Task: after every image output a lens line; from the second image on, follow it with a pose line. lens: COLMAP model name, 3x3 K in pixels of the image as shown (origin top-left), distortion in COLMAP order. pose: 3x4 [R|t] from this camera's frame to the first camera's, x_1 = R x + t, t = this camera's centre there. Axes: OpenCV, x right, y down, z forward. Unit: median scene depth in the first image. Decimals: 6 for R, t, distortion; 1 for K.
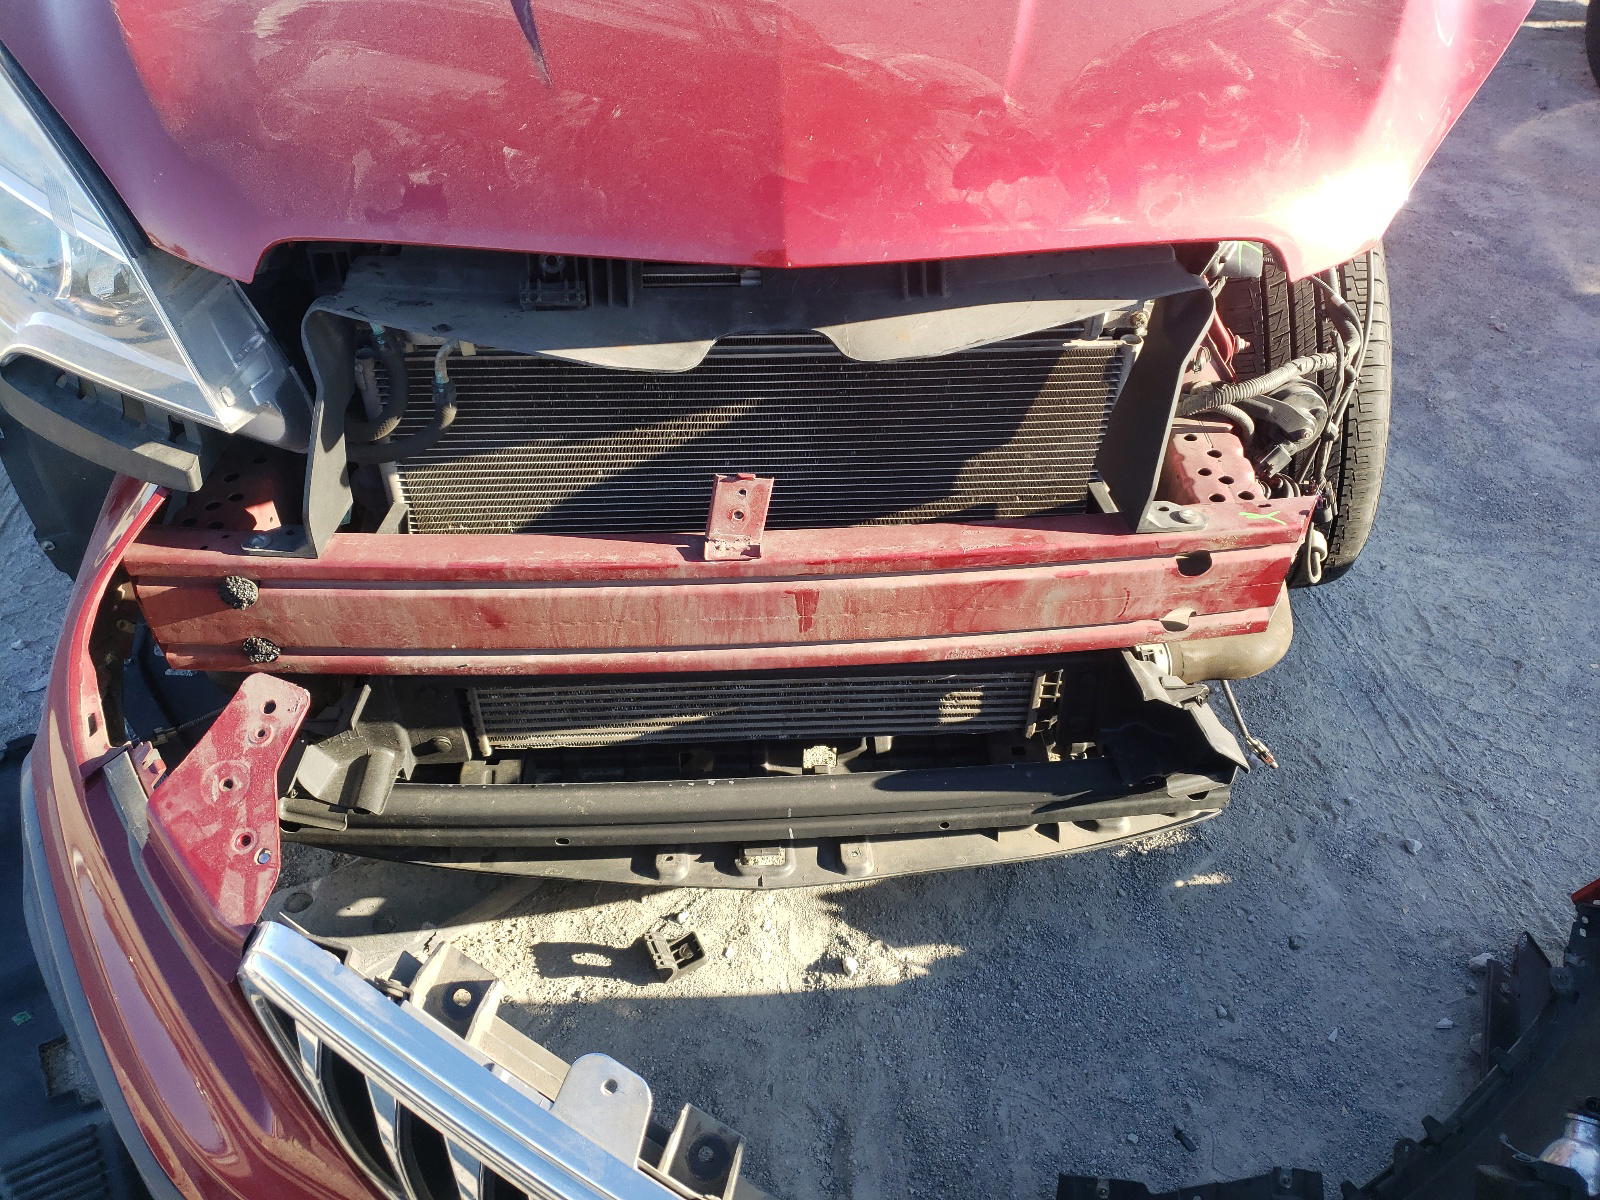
lens RADIAL K [[1211.7, 0, 803.7], [0, 1211.7, 601.7], [0, 0, 1]] dist [0.034119, -0.022087]
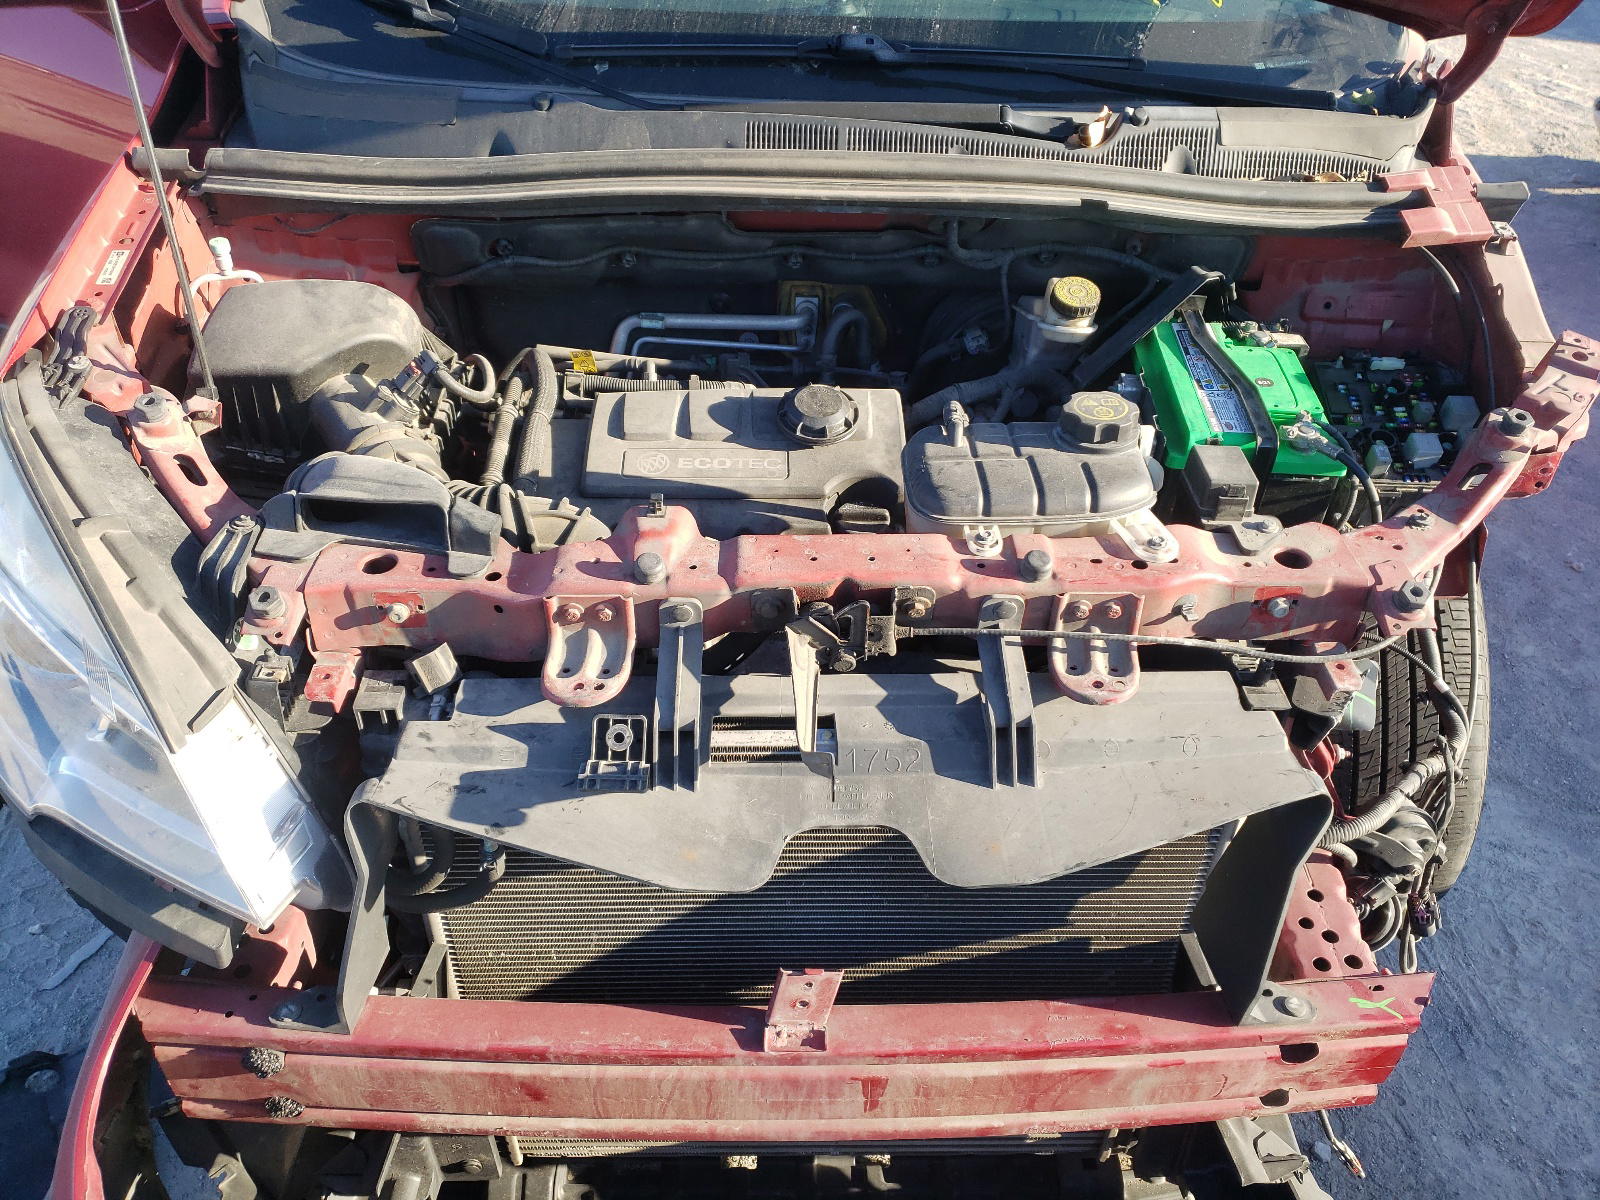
lens RADIAL K [[1211.7, 0, 794.4], [0, 1211.7, 596.1], [0, 0, 1]] dist [0.034119, -0.022087]
pose [[0.999319, 0.027784, -0.024264, -0.043951], [-0.028640, 0.998954, -0.035651, -0.325224], [0.023248, 0.036322, 0.999070, 0.061760]]
